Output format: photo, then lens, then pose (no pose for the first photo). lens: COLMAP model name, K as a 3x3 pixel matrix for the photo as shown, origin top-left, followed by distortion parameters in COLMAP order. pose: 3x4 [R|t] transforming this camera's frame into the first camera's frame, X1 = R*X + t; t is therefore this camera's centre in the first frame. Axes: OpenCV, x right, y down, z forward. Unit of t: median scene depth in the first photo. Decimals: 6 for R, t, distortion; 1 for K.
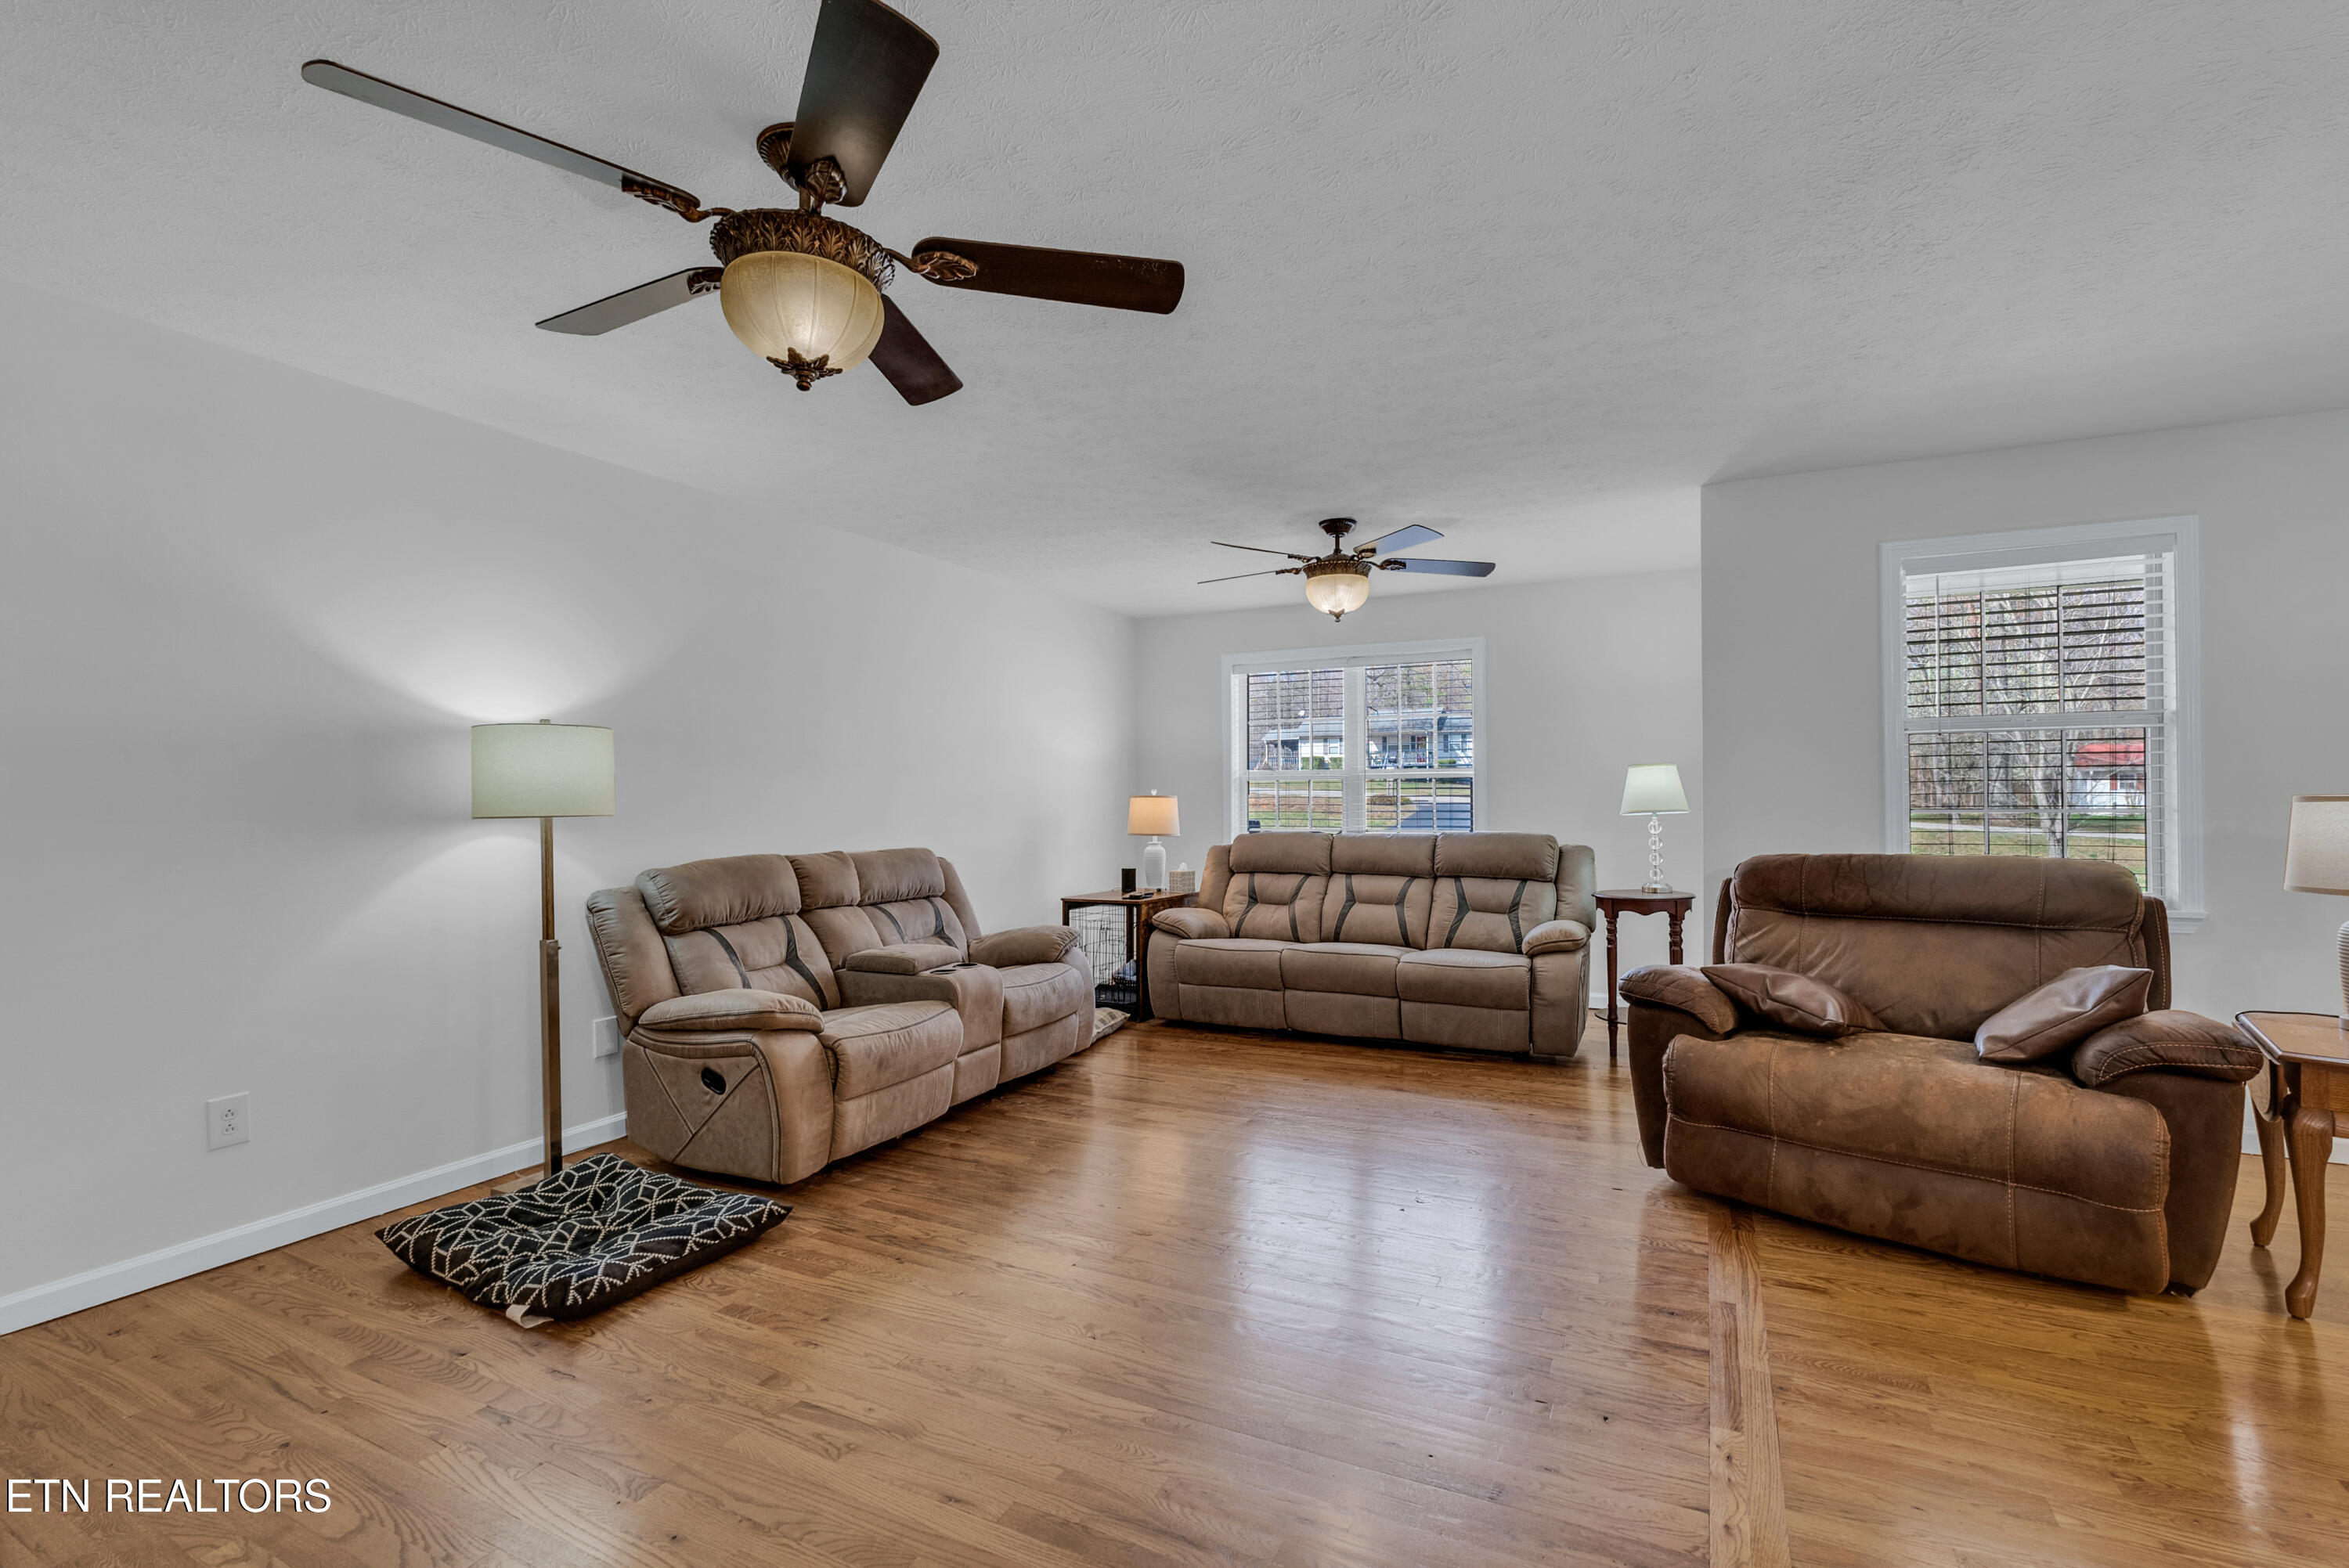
lens RADIAL K [[1027.1, 0, 1188.3], [0, 1027.1, 799.7], [0, 0, 1]] dist [-0.006726, 0.000947]
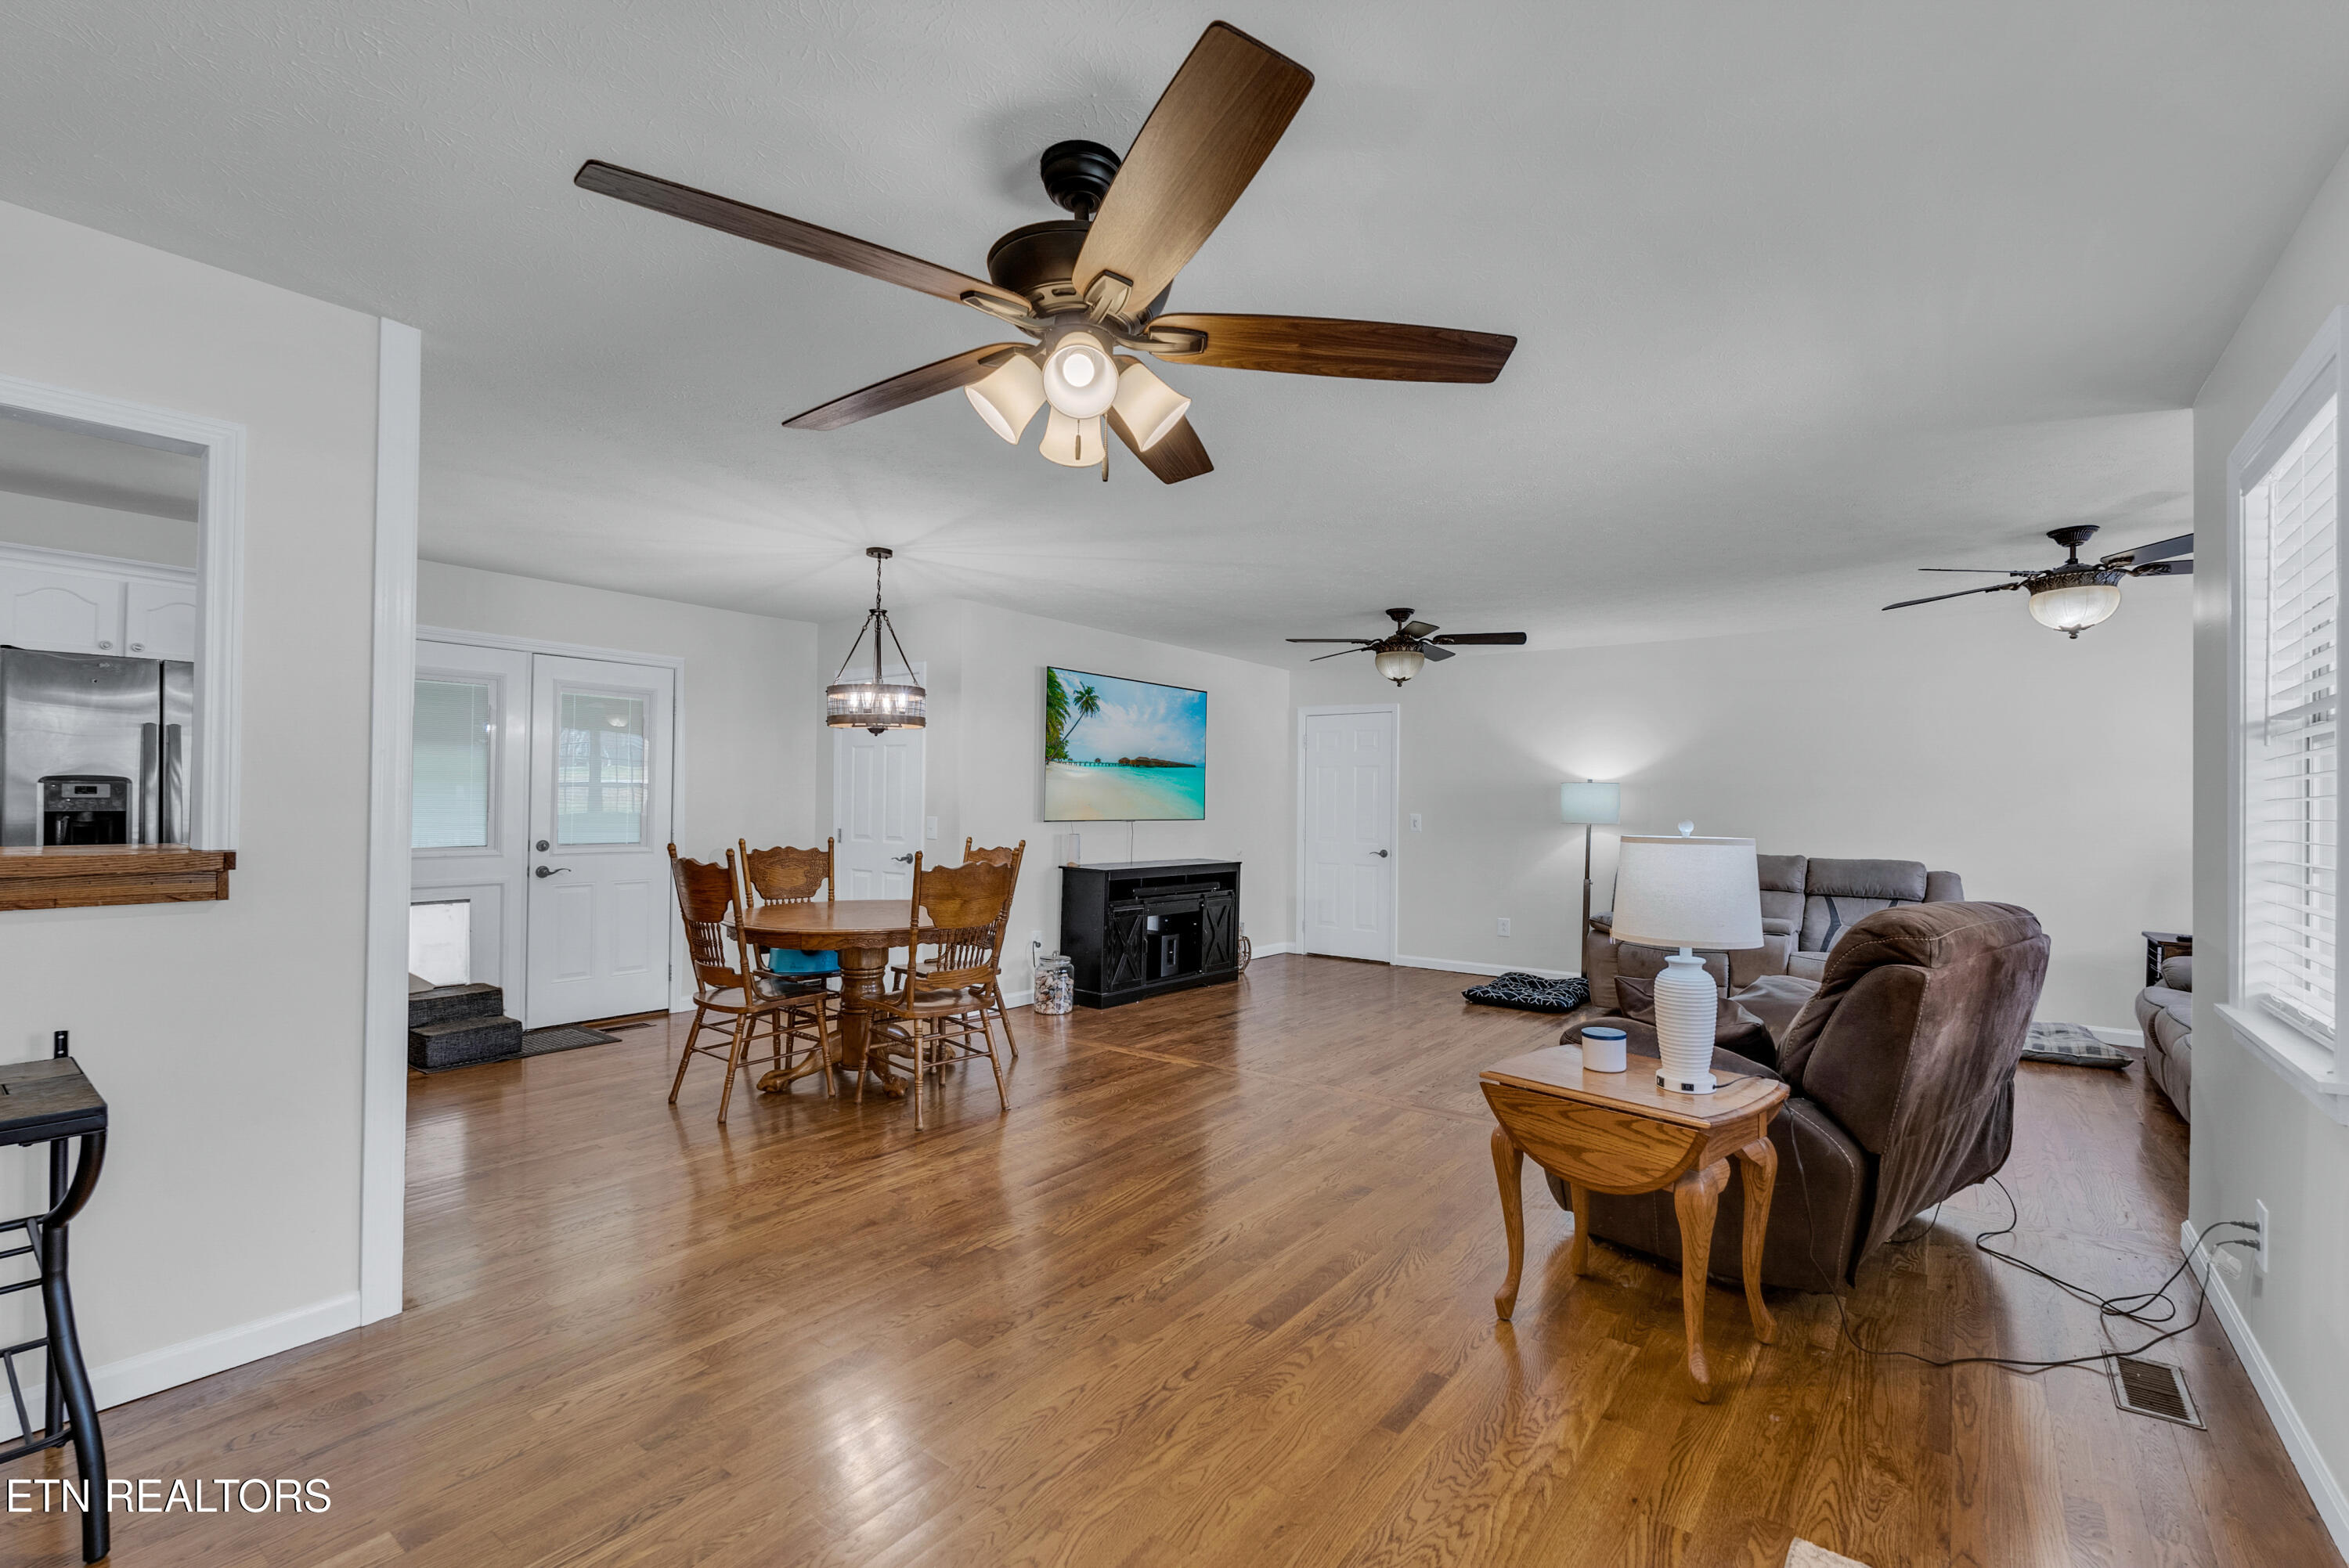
lens RADIAL K [[1027.1, 0, 1189.7], [0, 1027.1, 797.0], [0, 0, 1]] dist [-0.006726, 0.000947]
pose [[-0.185595, -0.002008, -0.982624, 1.203060], [-0.012490, 0.999922, 0.000316, -0.021250], [0.982547, 0.012332, -0.185605, 0.398571]]
